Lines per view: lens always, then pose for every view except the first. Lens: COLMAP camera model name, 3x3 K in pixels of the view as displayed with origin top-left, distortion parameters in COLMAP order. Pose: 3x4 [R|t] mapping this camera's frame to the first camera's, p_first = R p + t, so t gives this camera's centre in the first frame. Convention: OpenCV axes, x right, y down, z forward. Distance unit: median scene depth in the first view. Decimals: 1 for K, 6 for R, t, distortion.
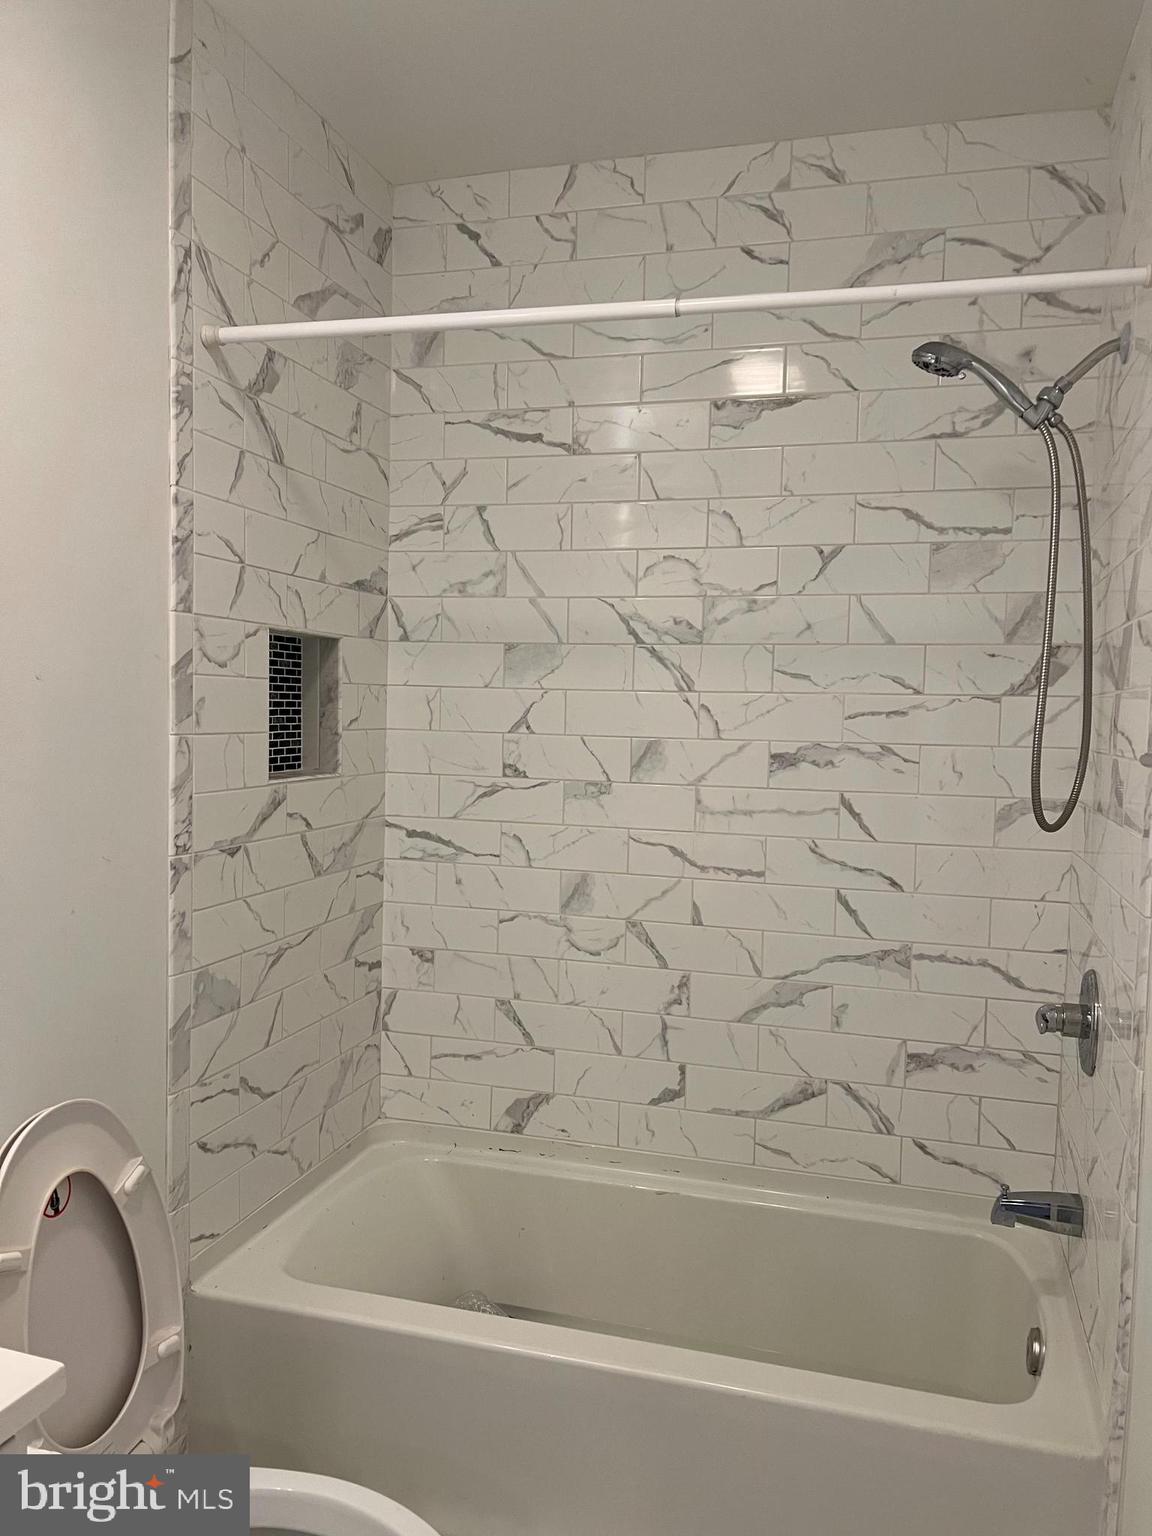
lens RADIAL K [[1153.3, 0, 586.2], [0, 1153.3, 773.3], [0, 0, 1]] dist [0.096742, -0.147737]
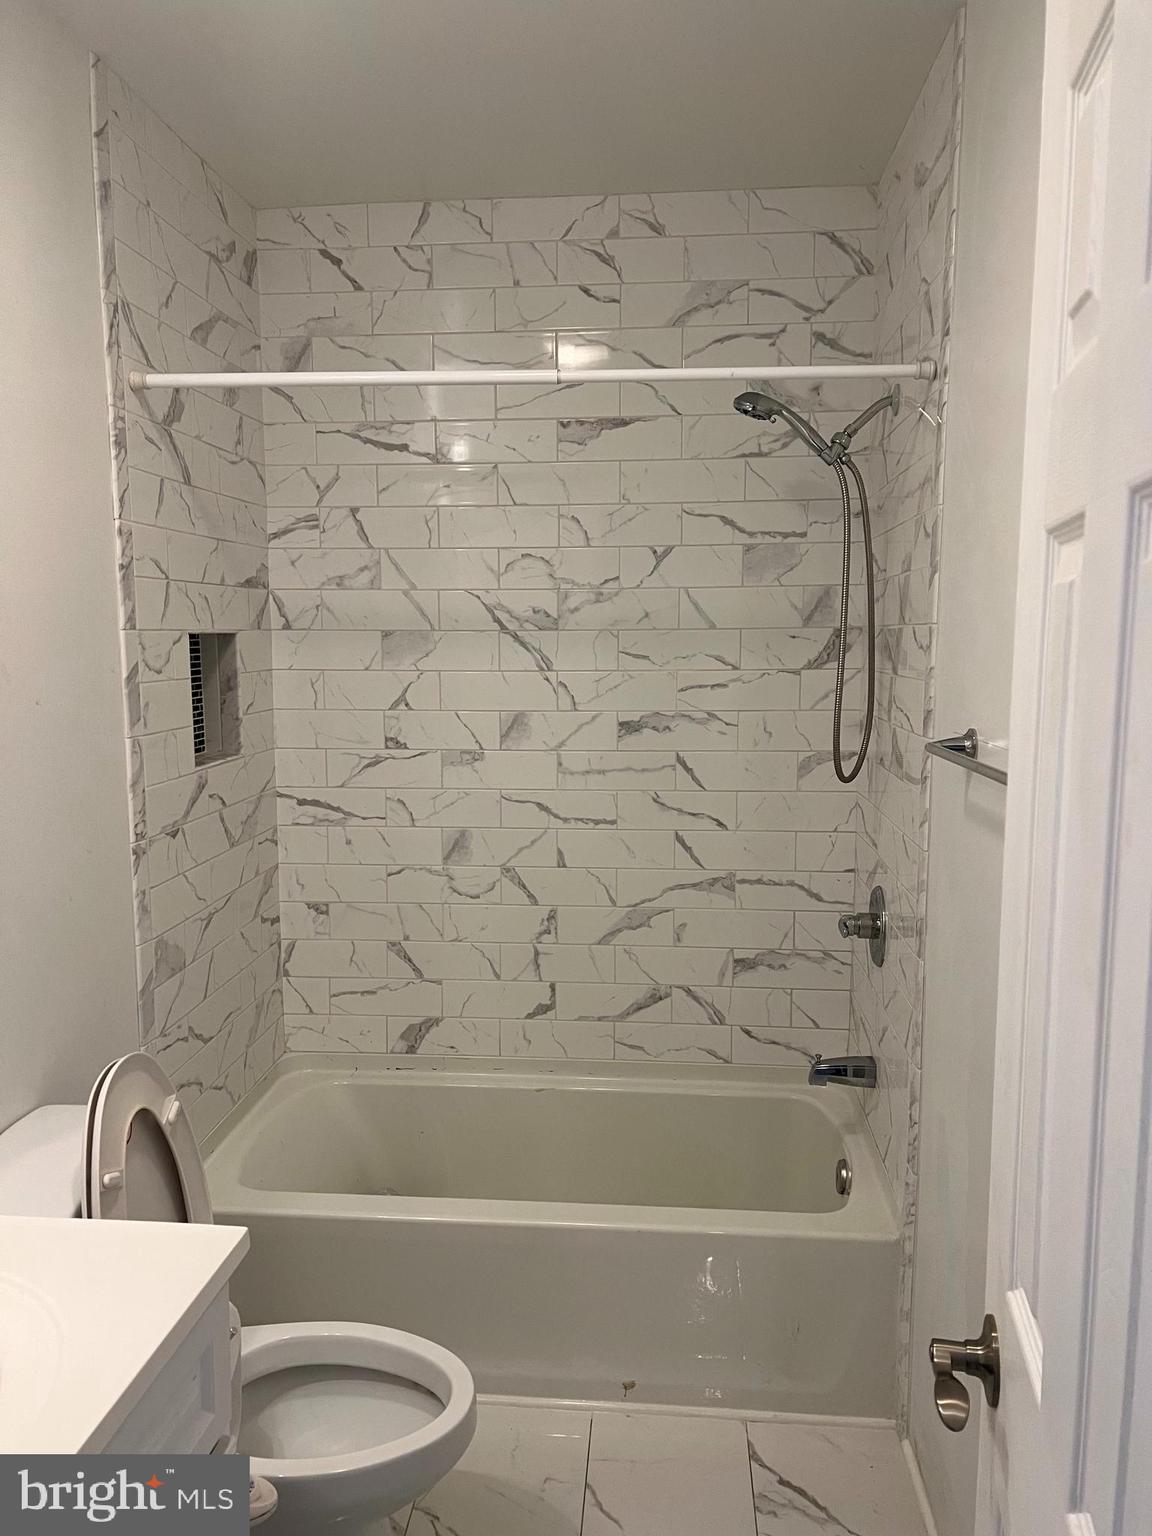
lens RADIAL K [[1153.0, 0, 566.3], [0, 1153.0, 776.4], [0, 0, 1]] dist [0.110130, -0.205153]
pose [[0.982498, -0.050112, 0.179406, -0.111135], [0.037351, 0.996572, 0.073815, -0.051095], [-0.182490, -0.065822, 0.981002, -0.164040]]
